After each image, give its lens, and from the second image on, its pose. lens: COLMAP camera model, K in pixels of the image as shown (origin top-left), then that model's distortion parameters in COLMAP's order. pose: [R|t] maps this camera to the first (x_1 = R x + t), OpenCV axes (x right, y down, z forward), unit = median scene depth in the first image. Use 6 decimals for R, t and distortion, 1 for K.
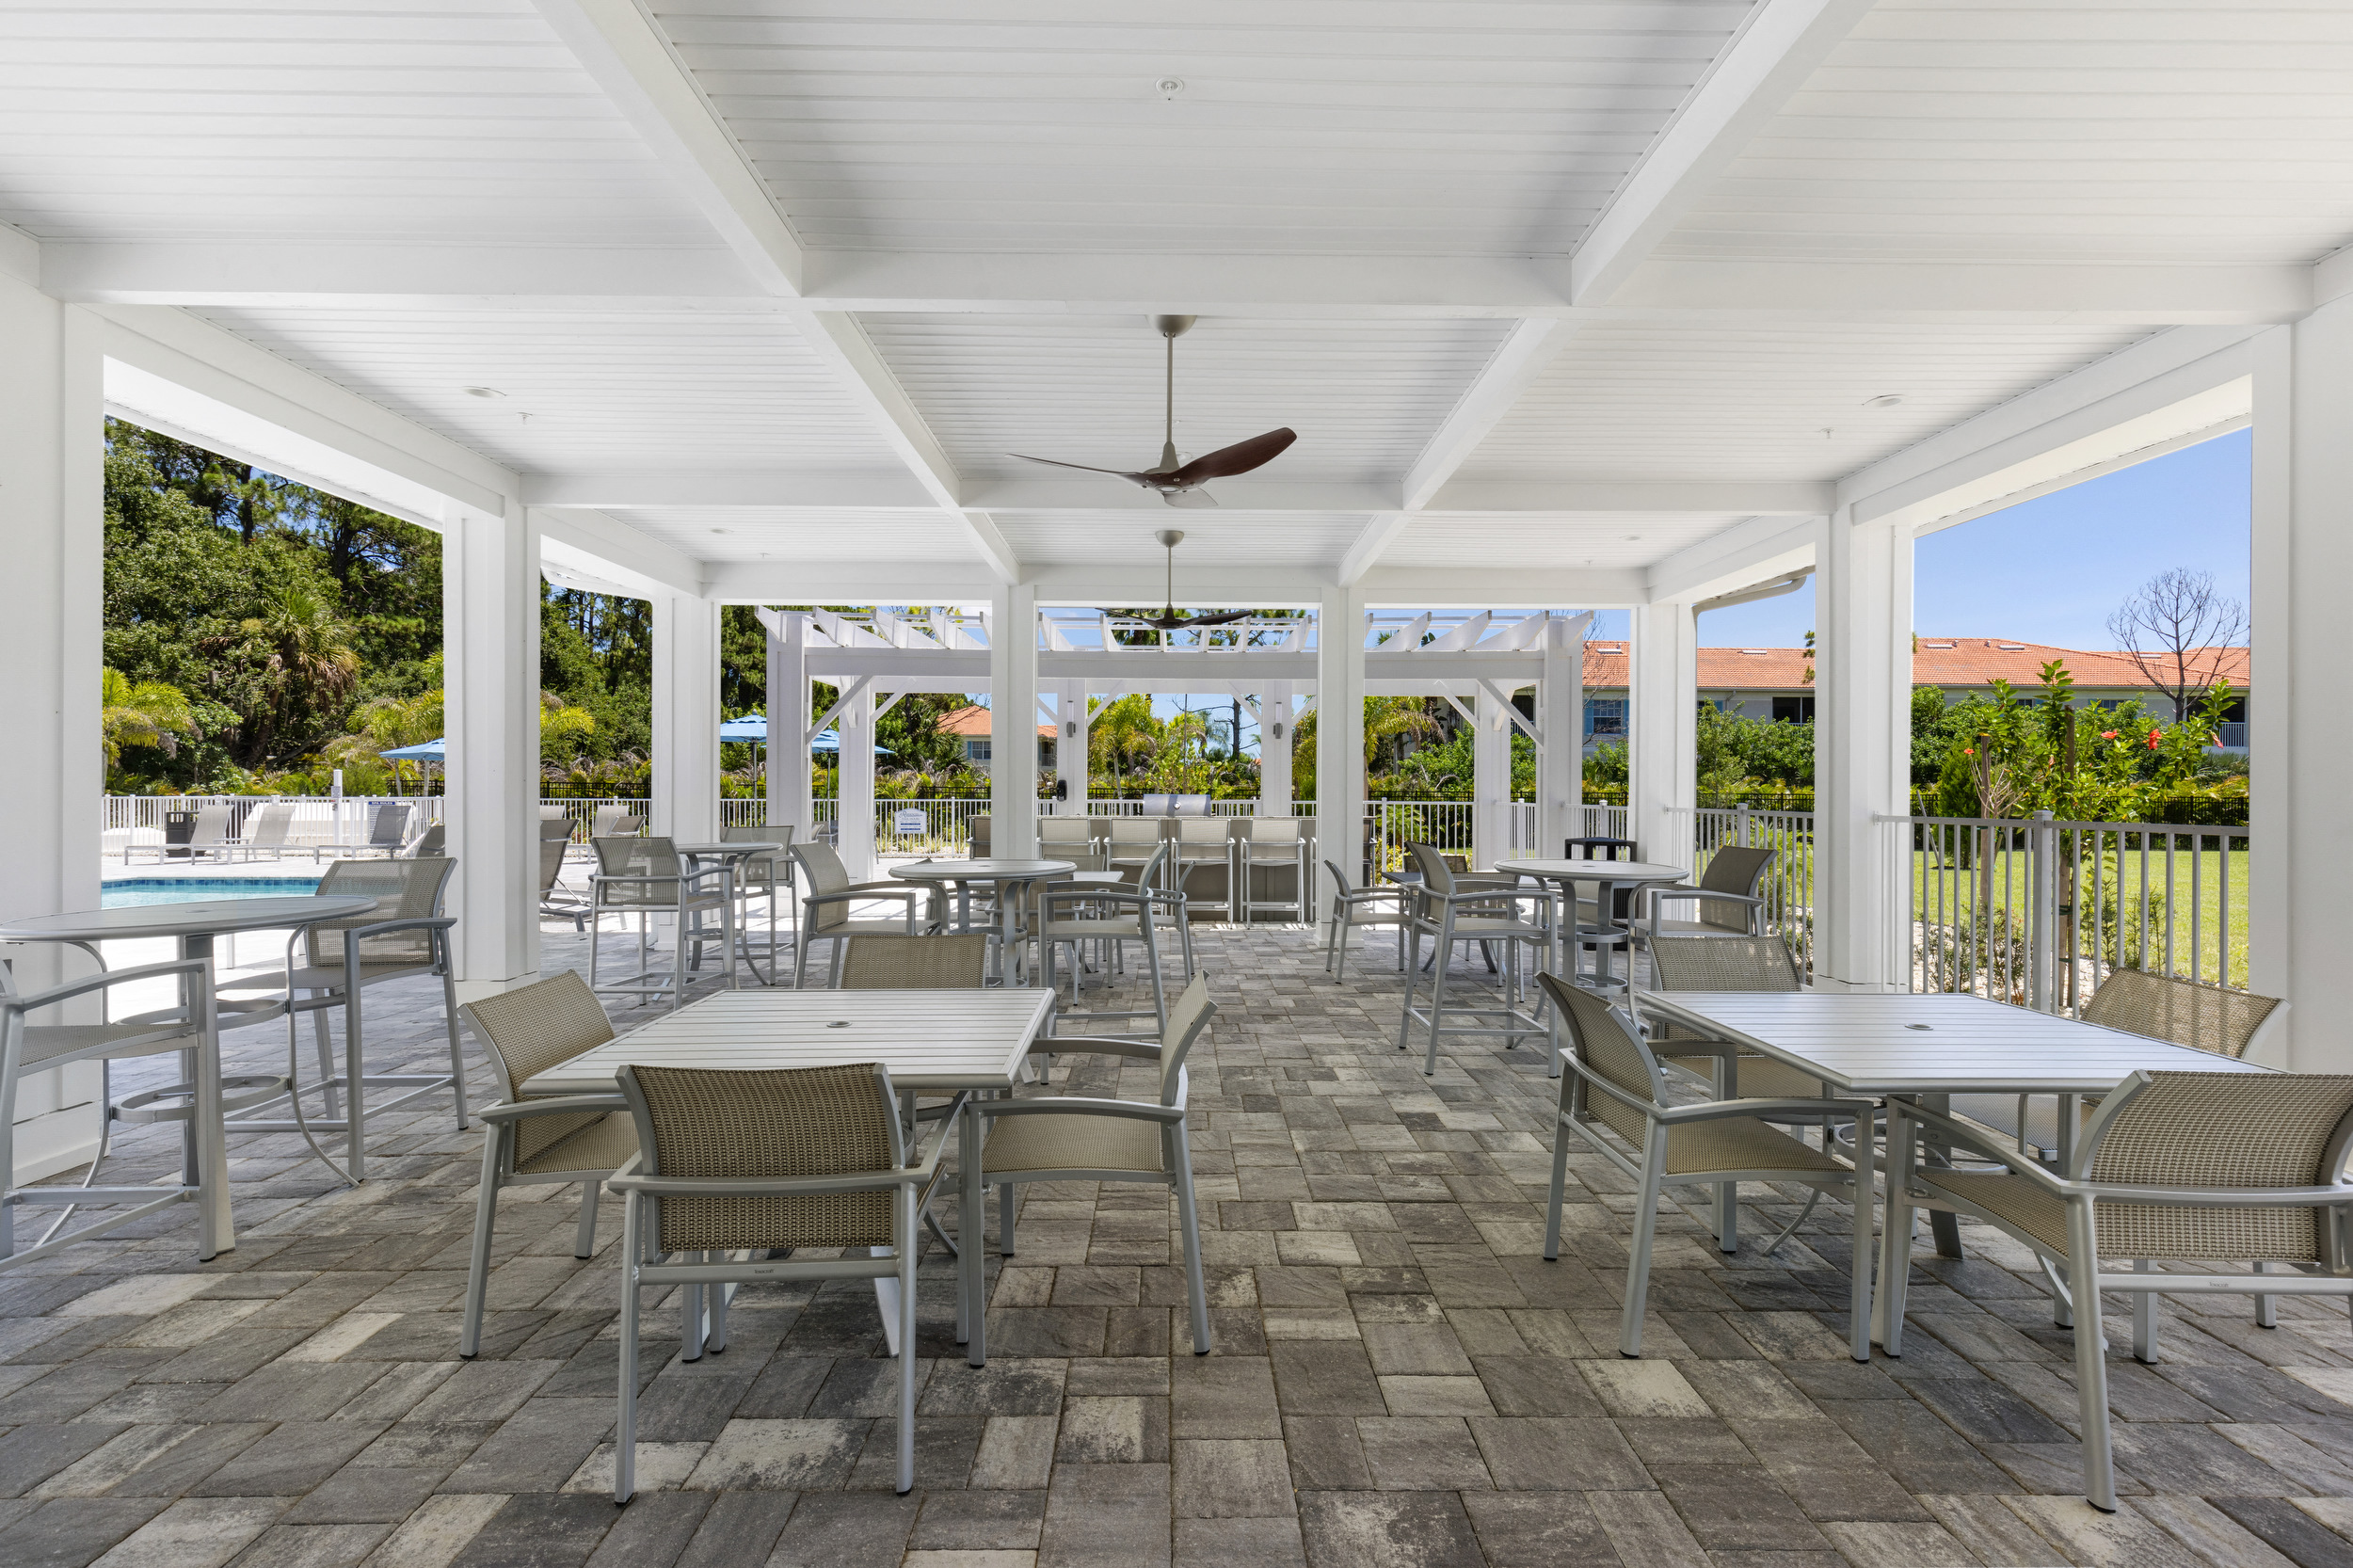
lens RADIAL K [[1055.5, 0, 1171.2], [0, 1055.5, 775.1], [0, 0, 1]] dist [0.004575, -0.000932]
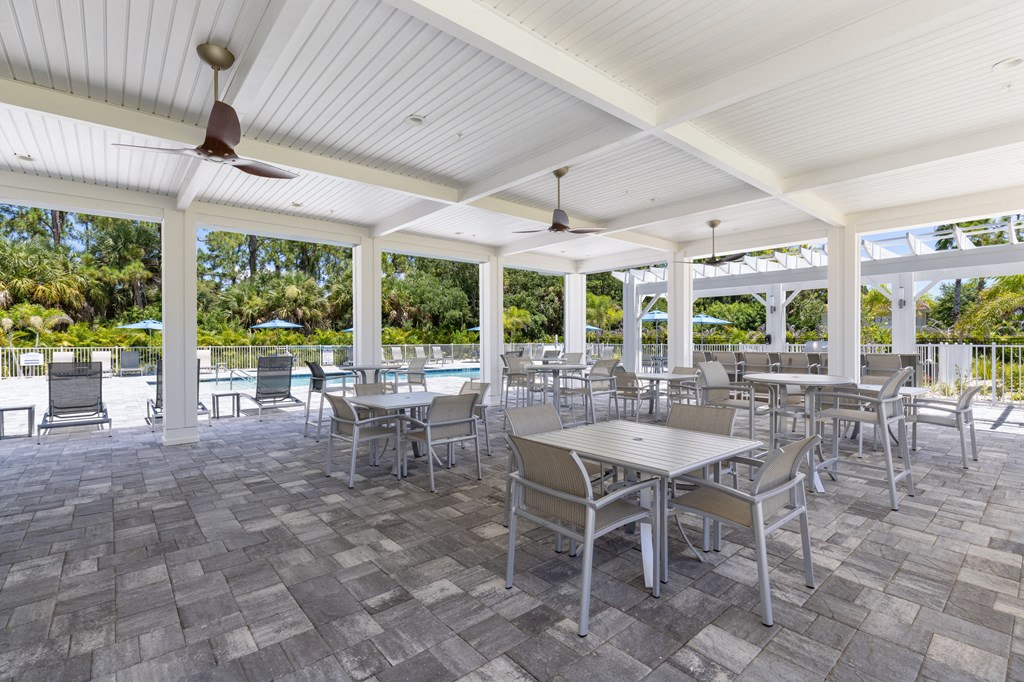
lens RADIAL K [[459.4, 0, 502.2], [0, 459.4, 340.2], [0, 0, 1]] dist [0.004575, -0.000932]
pose [[0.651311, -0.006904, -0.758780, 0.532523], [0.016915, 0.999842, 0.005422, 0.003984], [0.758623, -0.016366, 0.651325, 0.054593]]
